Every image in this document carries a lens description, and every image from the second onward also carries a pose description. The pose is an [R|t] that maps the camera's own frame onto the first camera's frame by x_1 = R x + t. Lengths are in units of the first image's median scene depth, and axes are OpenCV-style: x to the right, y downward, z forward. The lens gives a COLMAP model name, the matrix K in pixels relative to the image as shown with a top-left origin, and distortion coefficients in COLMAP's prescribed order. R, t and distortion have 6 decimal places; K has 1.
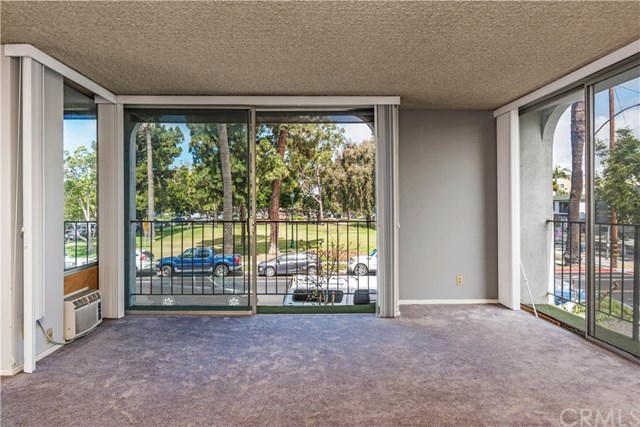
lens RADIAL K [[374.6, 0, 304.7], [0, 374.6, 211.2], [0, 0, 1]] dist [-0.001957, -0.000322]
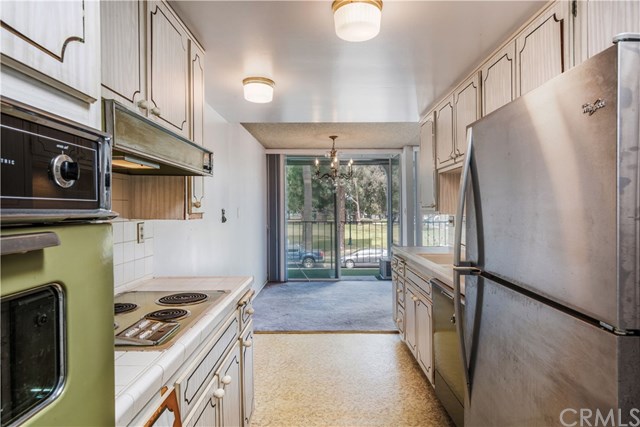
lens RADIAL K [[374.6, 0, 320.9], [0, 374.6, 211.8], [0, 0, 1]] dist [-0.001957, -0.000322]
pose [[0.999973, -0.007150, -0.001616, -0.148267], [0.007150, 0.999974, -0.000049, -0.002214], [0.001616, 0.000037, 0.999999, -0.140400]]
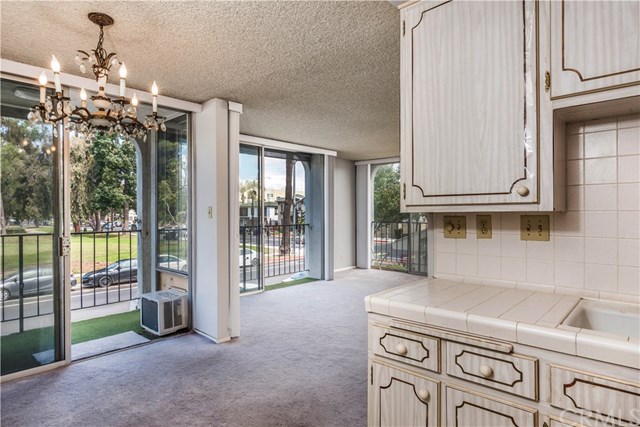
lens RADIAL K [[374.6, 0, 320.1], [0, 374.6, 213.2], [0, 0, 1]] dist [-0.001957, -0.000322]
pose [[0.686871, -0.003164, 0.726772, -0.166710], [0.007393, 0.999969, -0.002635, -0.002634], [-0.726742, 0.007183, 0.686873, -0.021356]]
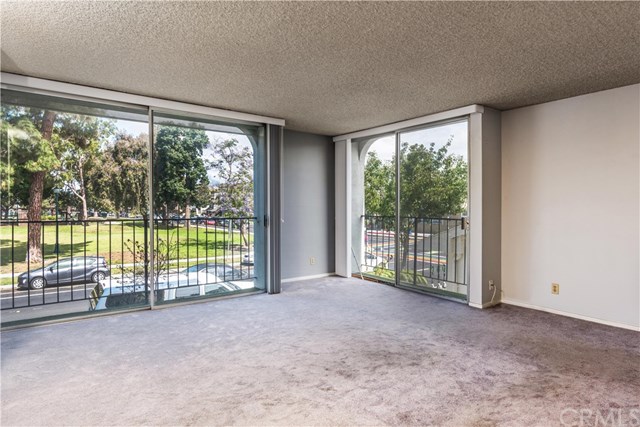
lens RADIAL K [[374.6, 0, 314.5], [0, 374.6, 210.0], [0, 0, 1]] dist [-0.001957, -0.000322]
pose [[0.811136, -0.003055, 0.584850, -0.065283], [0.001497, 0.999994, 0.003148, -0.000349], [-0.584856, -0.001678, 0.811136, -0.015789]]
